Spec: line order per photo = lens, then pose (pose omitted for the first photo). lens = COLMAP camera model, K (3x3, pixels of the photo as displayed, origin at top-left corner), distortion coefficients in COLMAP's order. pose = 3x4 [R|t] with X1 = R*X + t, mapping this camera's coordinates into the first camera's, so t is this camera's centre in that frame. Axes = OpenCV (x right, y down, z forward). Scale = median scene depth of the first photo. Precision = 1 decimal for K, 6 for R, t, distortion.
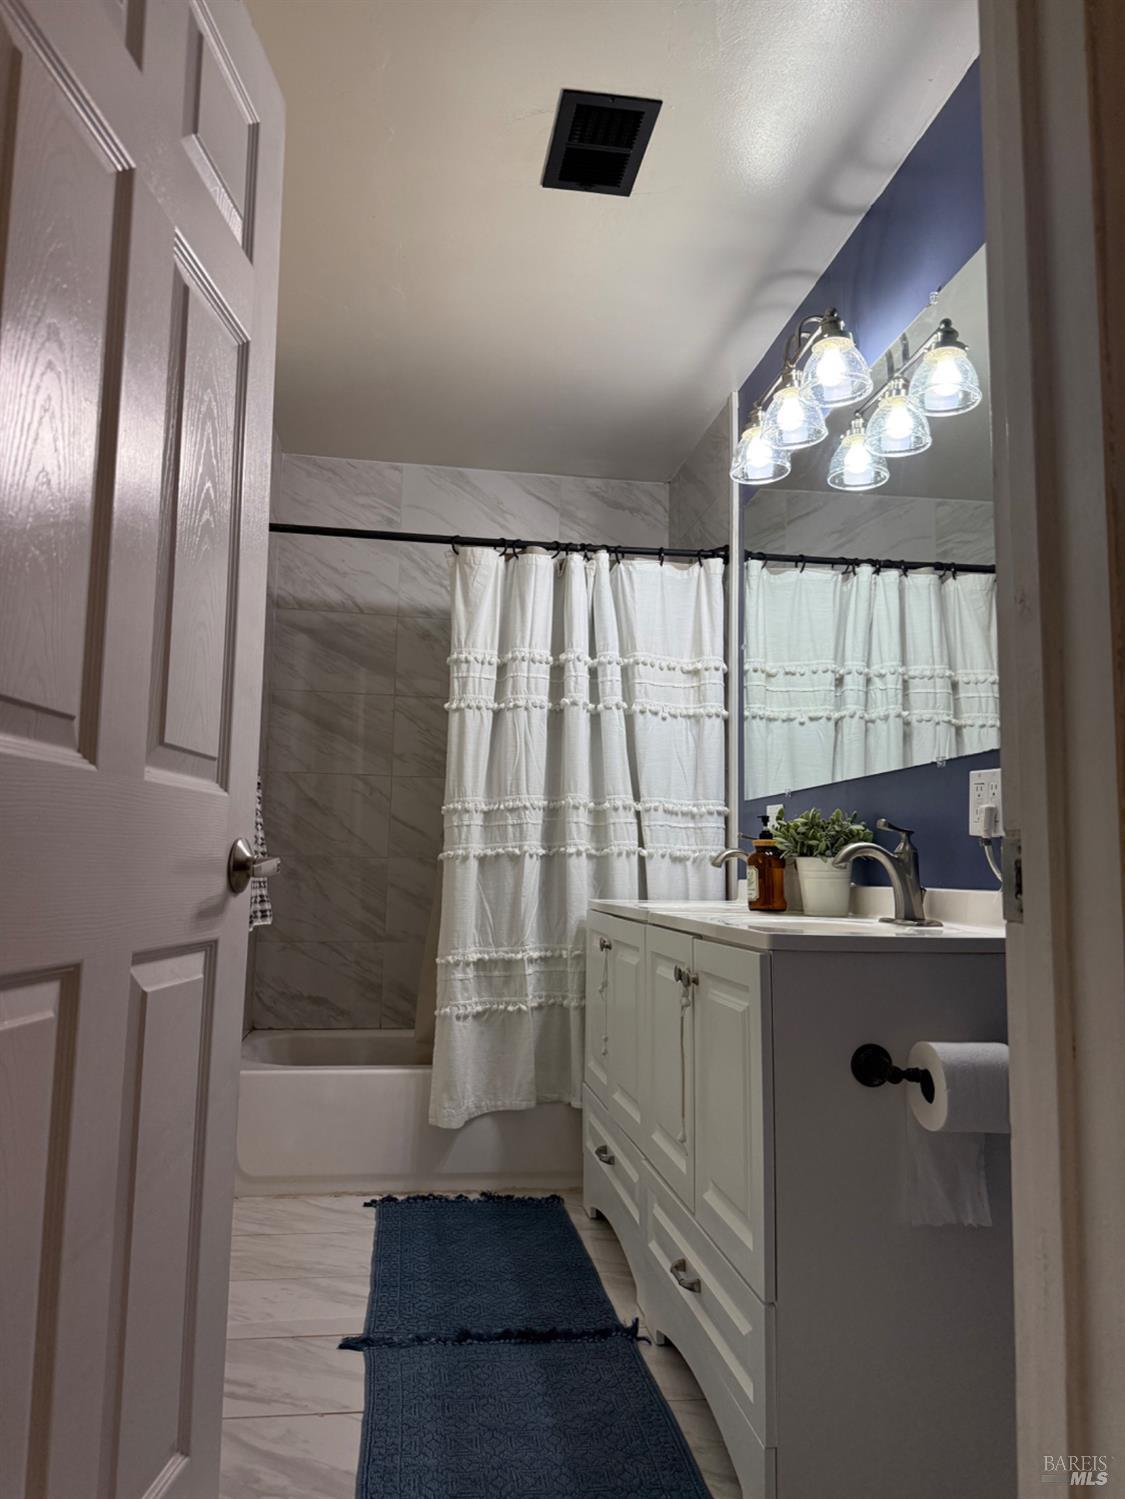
lens RADIAL K [[1061.9, 0, 566.5], [0, 1061.9, 753.6], [0, 0, 1]] dist [0.172011, -0.350614]
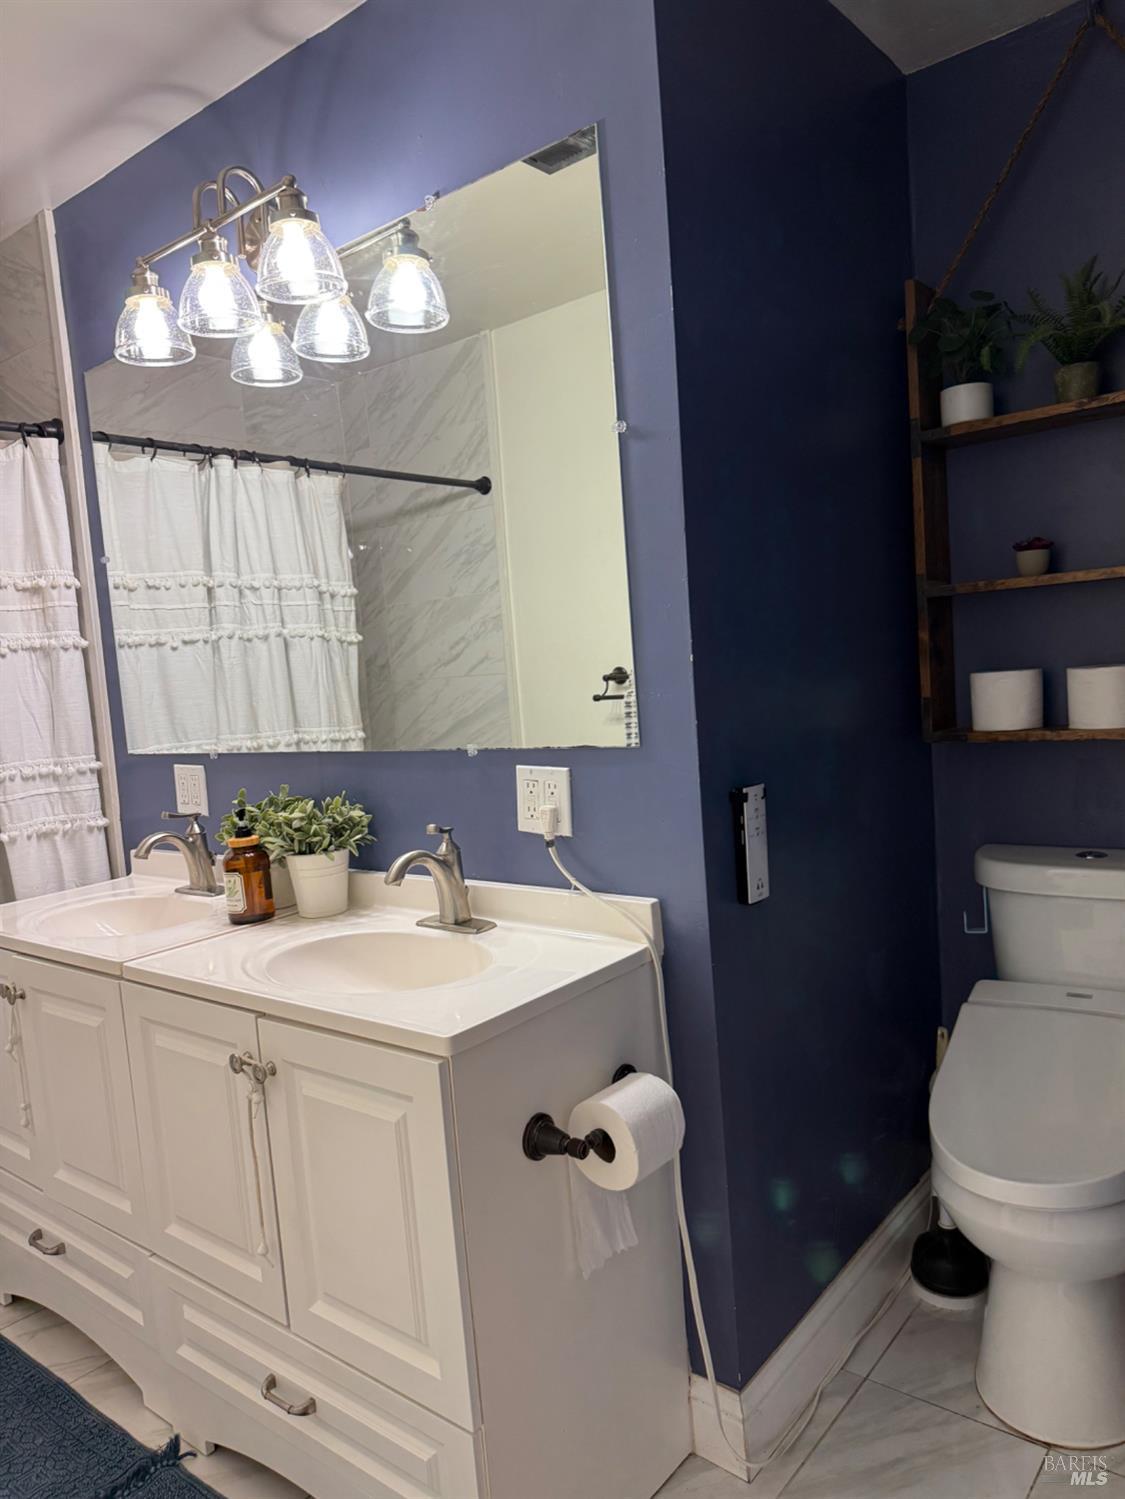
lens RADIAL K [[1056.6, 0, 557.5], [0, 1056.6, 755.6], [0, 0, 1]] dist [0.122912, -0.219565]
pose [[0.736919, -0.127311, 0.663884, -0.129365], [0.009366, 0.983933, 0.178290, -0.093074], [-0.675916, -0.125167, 0.726272, 0.173214]]
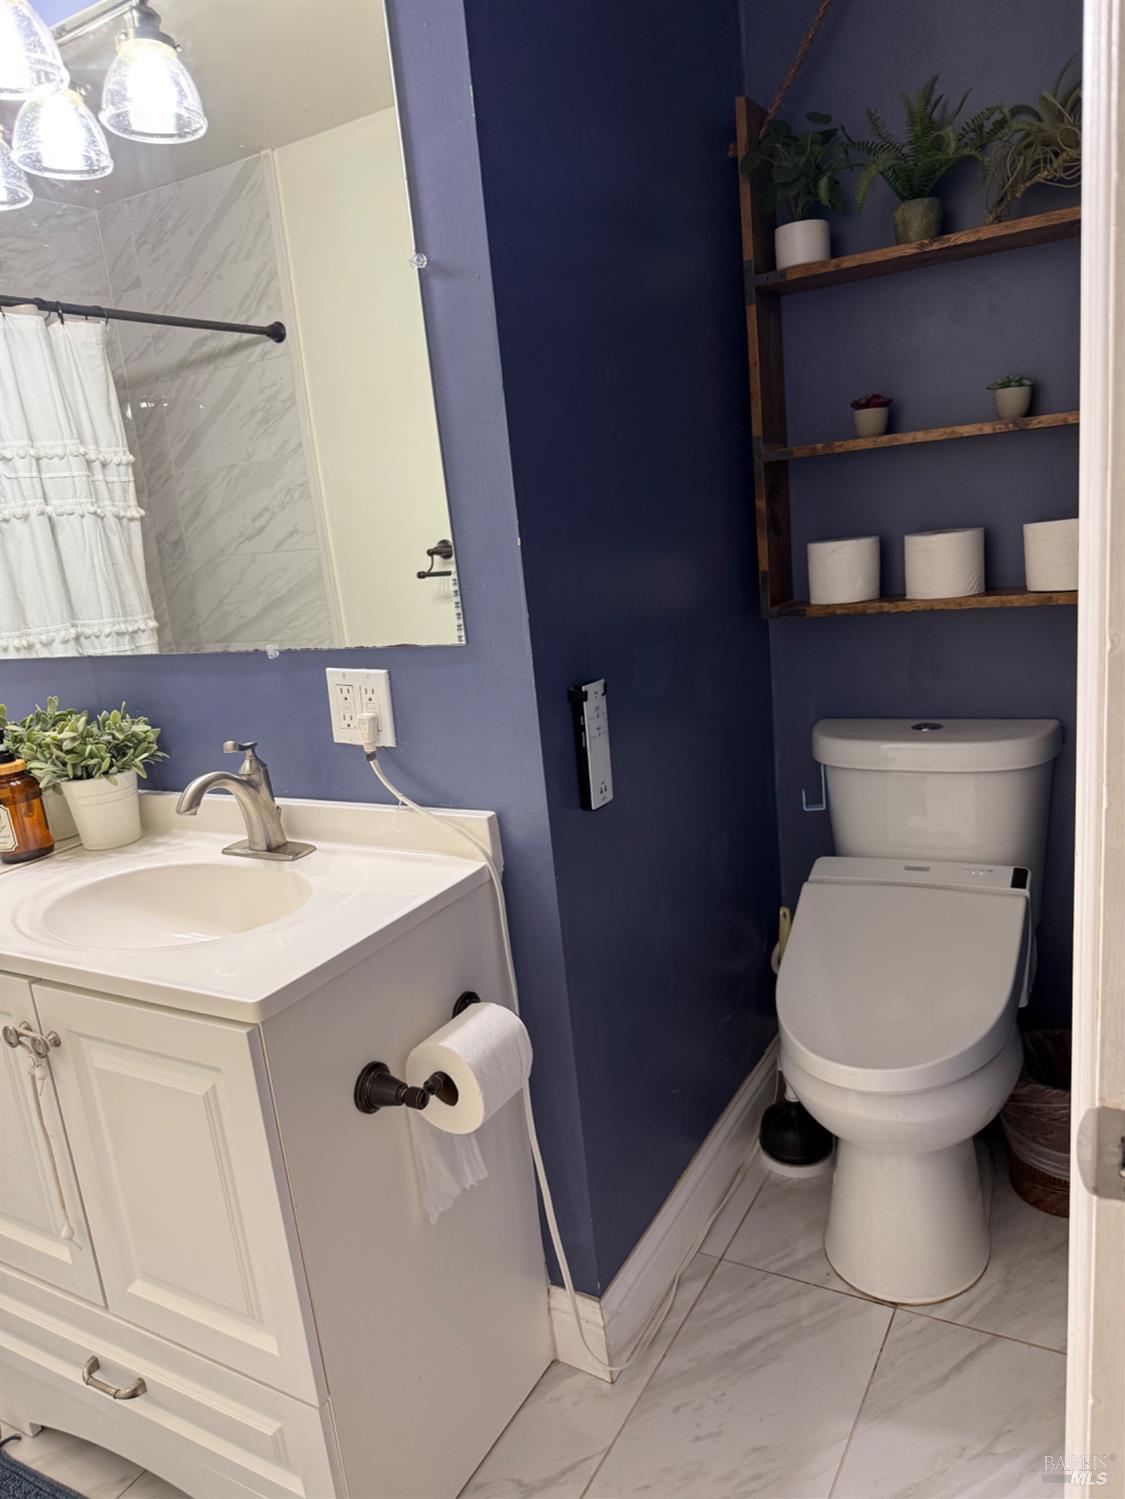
lens RADIAL K [[1066.0, 0, 565.3], [0, 1066.0, 760.1], [0, 0, 1]] dist [0.020527, -0.042329]
pose [[0.613176, -0.253746, 0.748083, -0.084582], [0.017847, 0.951213, 0.308018, -0.096872], [-0.789745, -0.175518, 0.587790, 0.210368]]
